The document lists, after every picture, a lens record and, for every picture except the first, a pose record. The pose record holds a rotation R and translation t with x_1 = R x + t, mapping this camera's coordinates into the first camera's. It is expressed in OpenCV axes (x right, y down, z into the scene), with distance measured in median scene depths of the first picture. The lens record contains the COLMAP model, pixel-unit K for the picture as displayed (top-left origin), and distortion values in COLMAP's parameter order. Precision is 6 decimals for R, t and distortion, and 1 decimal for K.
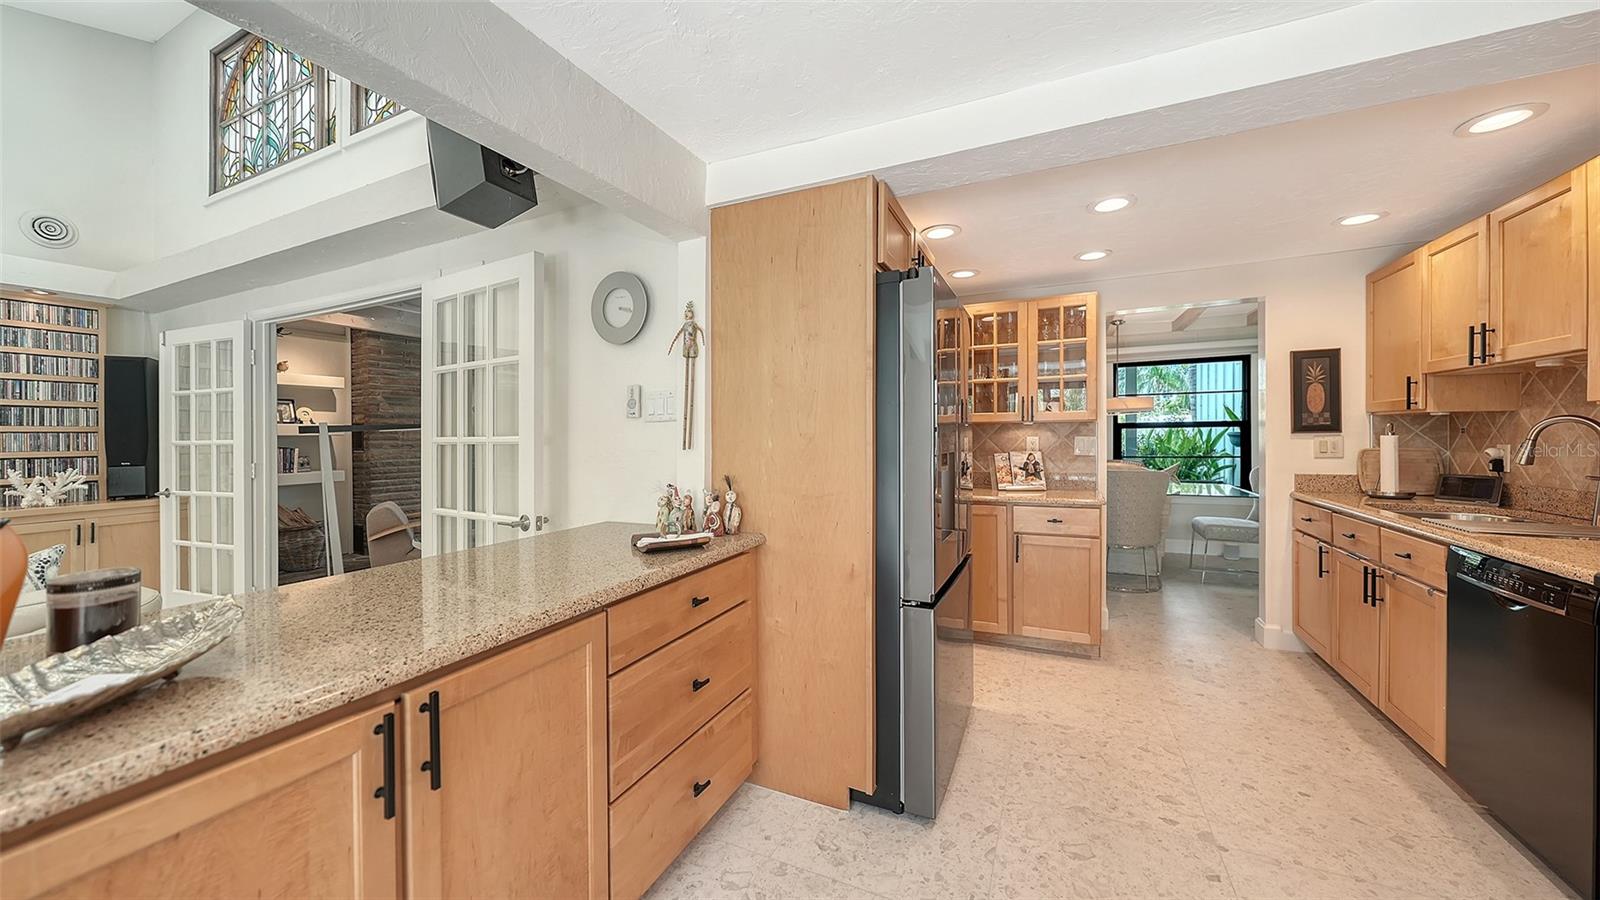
lens RADIAL K [[556.6, 0, 793.2], [0, 556.6, 441.2], [0, 0, 1]] dist [-0.006997, -0.000139]
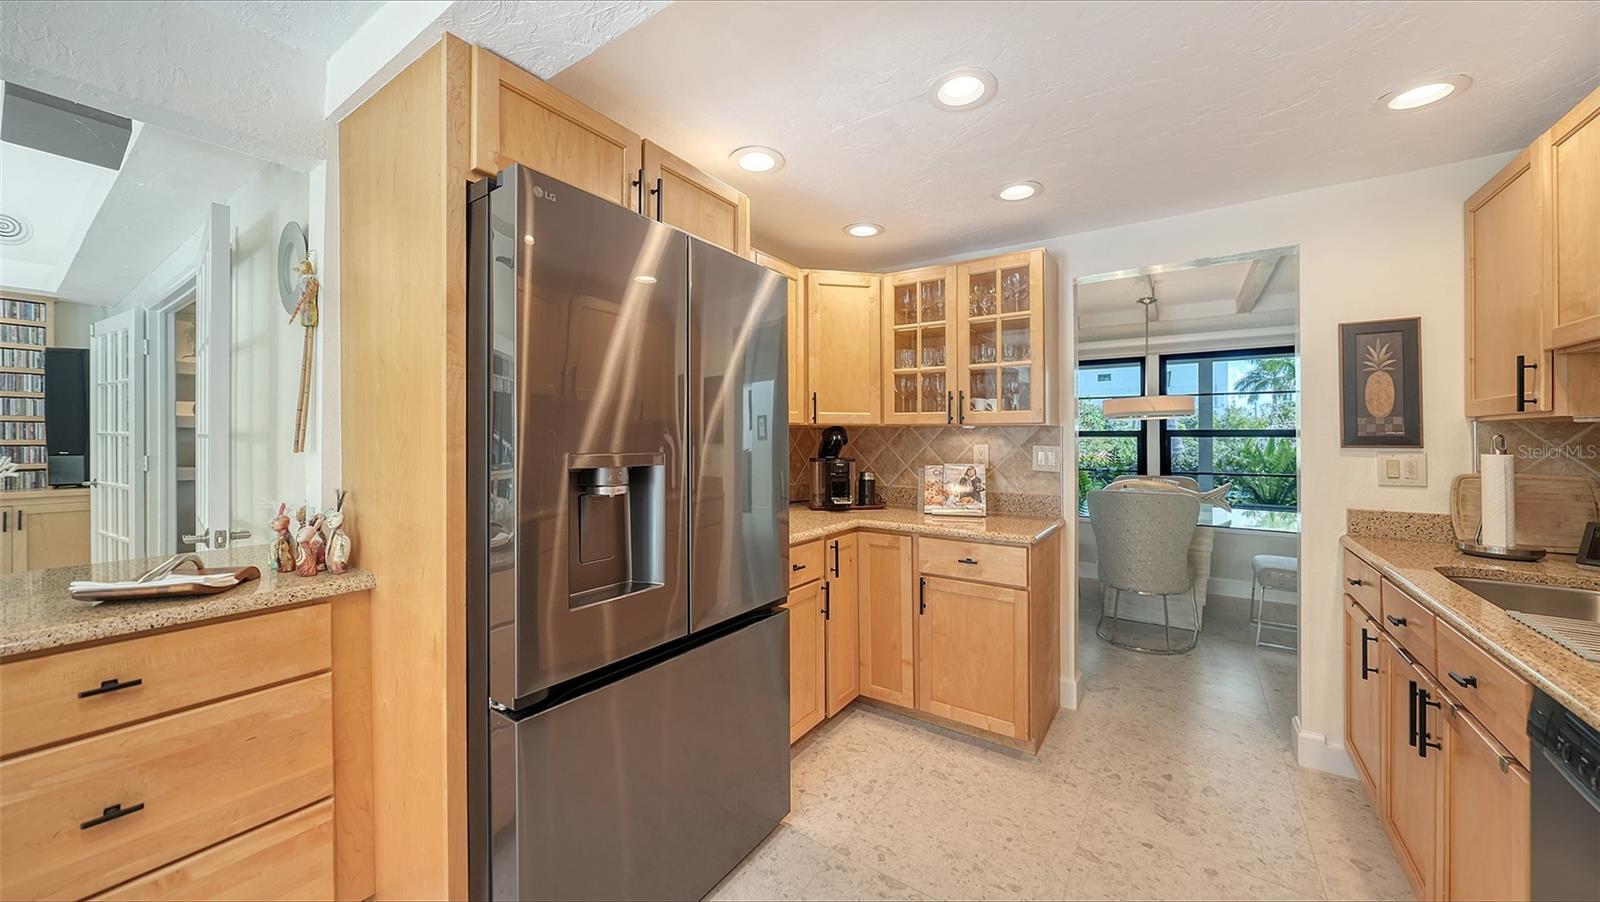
lens RADIAL K [[561.1, 0, 799.8], [0, 561.1, 434.8], [0, 0, 1]] dist [-0.006683, 0.000015]
pose [[0.987848, 0.017596, -0.154425, 0.364487], [-0.019949, 0.999707, -0.013698, -0.007352], [0.154138, 0.016612, 0.987910, 0.240788]]
